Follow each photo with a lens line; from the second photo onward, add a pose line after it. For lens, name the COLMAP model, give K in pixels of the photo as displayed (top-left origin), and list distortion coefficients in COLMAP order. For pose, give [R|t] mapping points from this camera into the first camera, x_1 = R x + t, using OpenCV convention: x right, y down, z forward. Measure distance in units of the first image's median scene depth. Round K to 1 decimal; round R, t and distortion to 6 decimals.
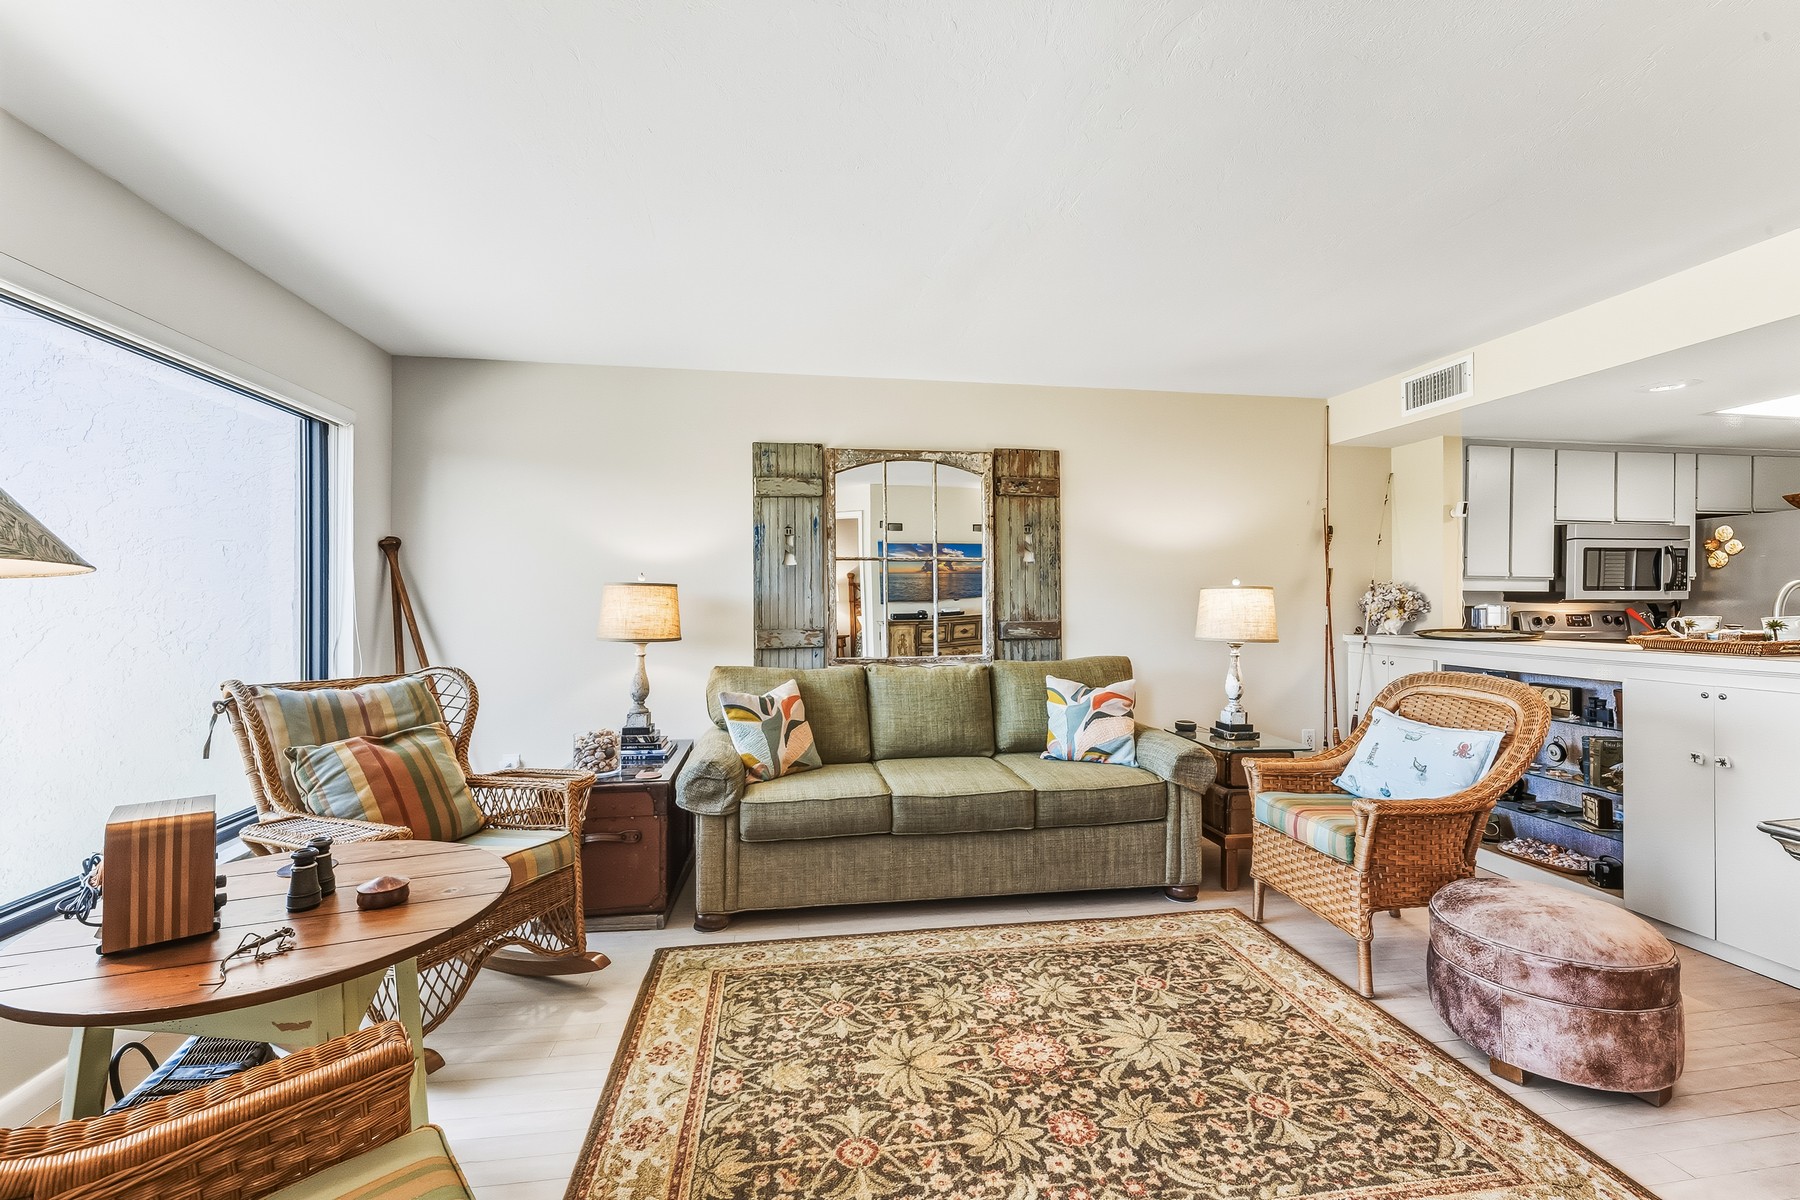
lens RADIAL K [[758.3, 0, 902.5], [0, 758.3, 598.1], [0, 0, 1]] dist [0.001350, -0.000405]
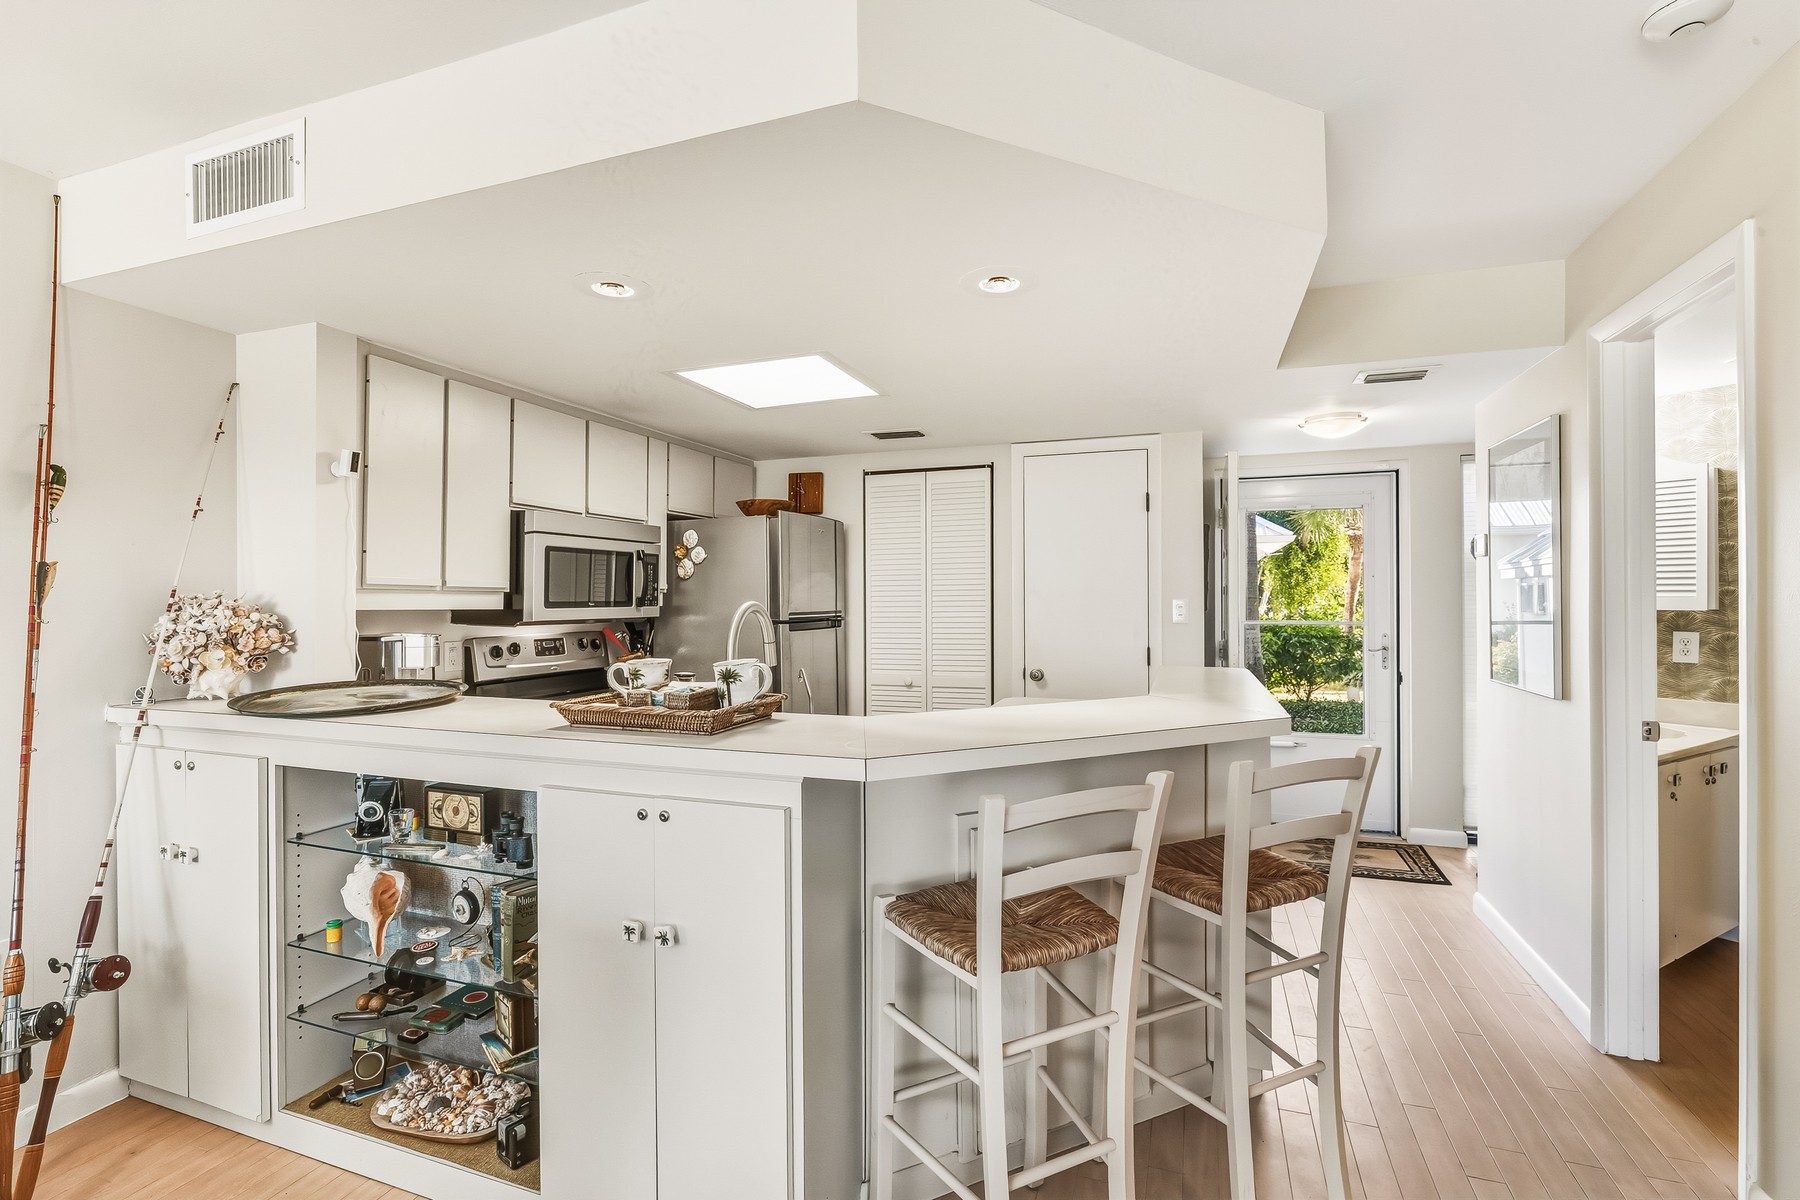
lens RADIAL K [[811.8, 0, 891.9], [0, 811.8, 597.4], [0, 0, 1]] dist [-0.016447, -0.000805]
pose [[0.498520, 0.000978, 0.866877, 0.433943], [0.000071, 0.999999, -0.001169, -0.019474], [-0.866878, 0.000645, 0.498520, 0.374336]]
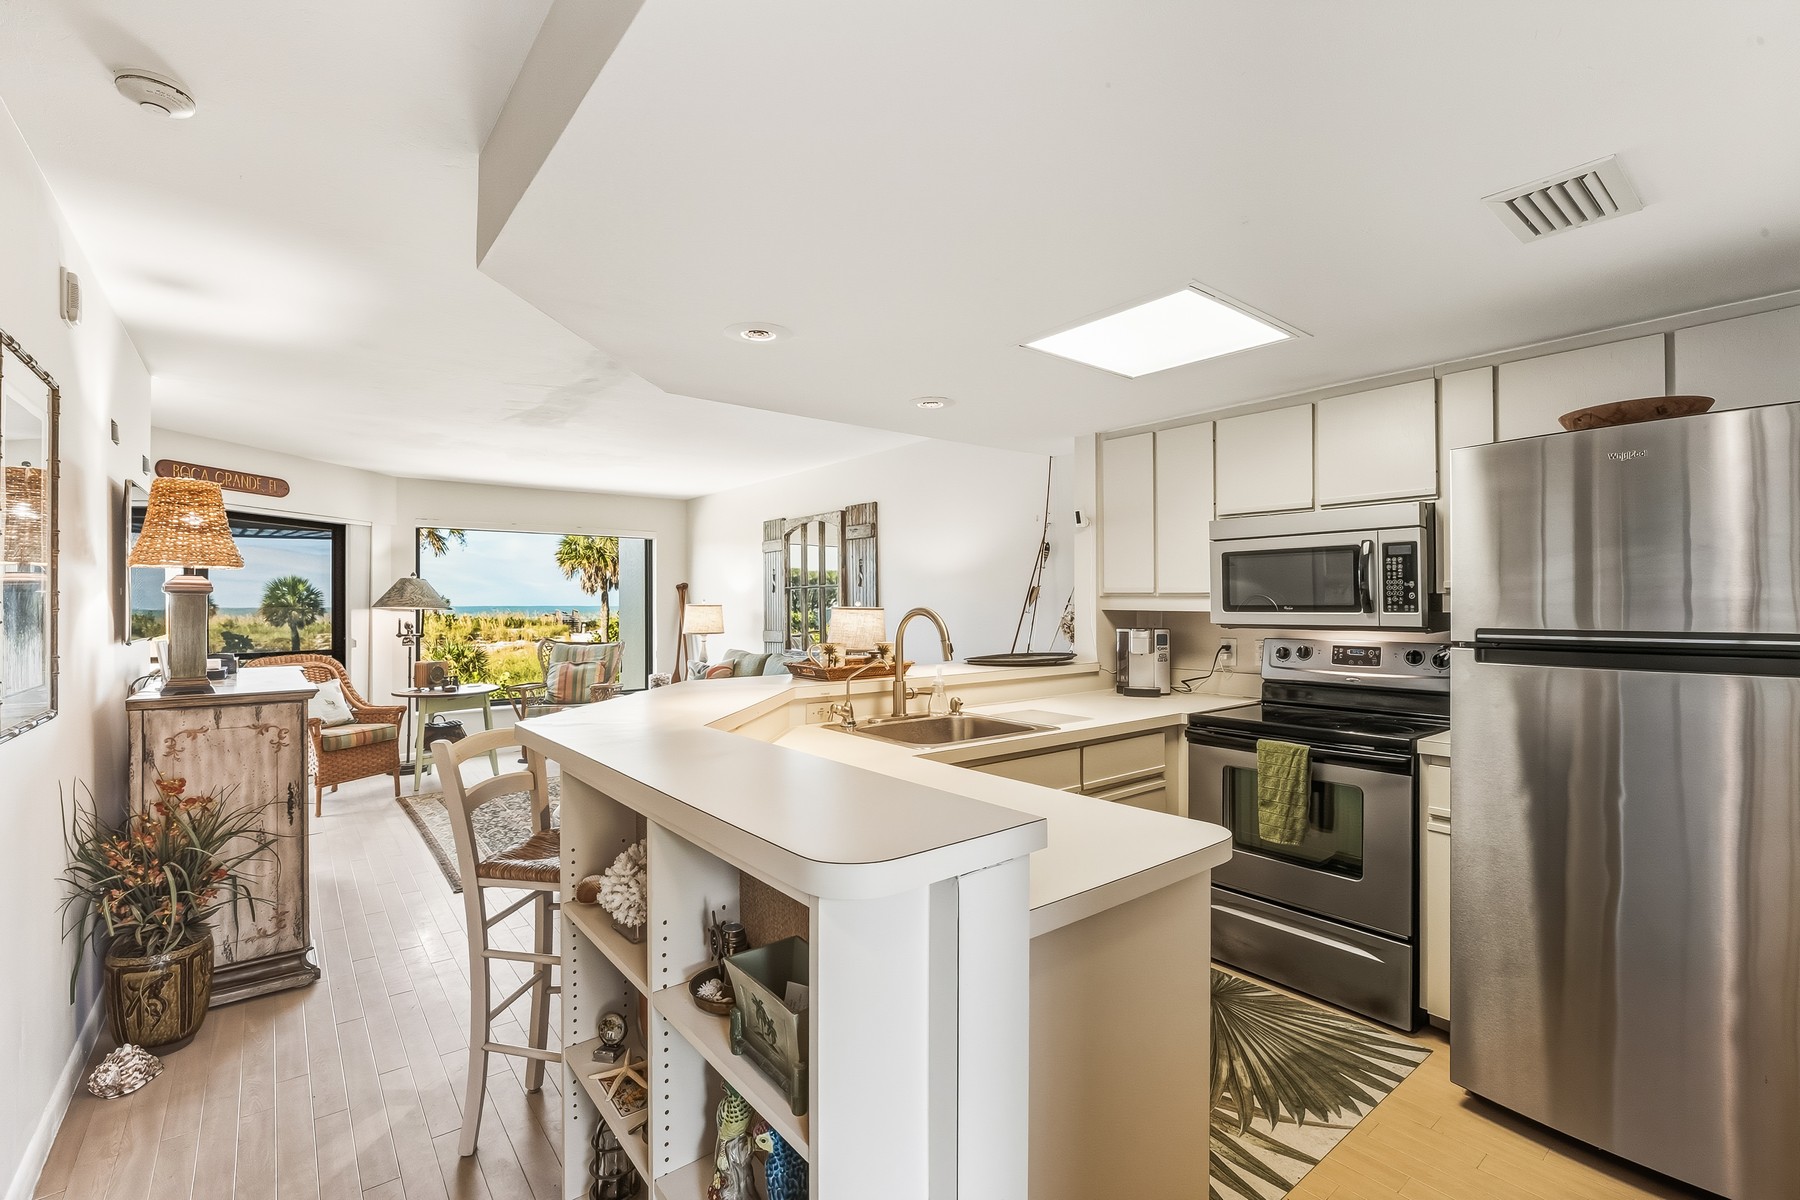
lens RADIAL K [[811.8, 0, 910.1], [0, 811.8, 606.2], [0, 0, 1]] dist [-0.016447, -0.000805]
pose [[0.485040, 0.002904, -0.874487, 1.489703], [0.006084, 0.999959, 0.006695, -0.022390], [0.874471, -0.008568, 0.485003, 0.373899]]
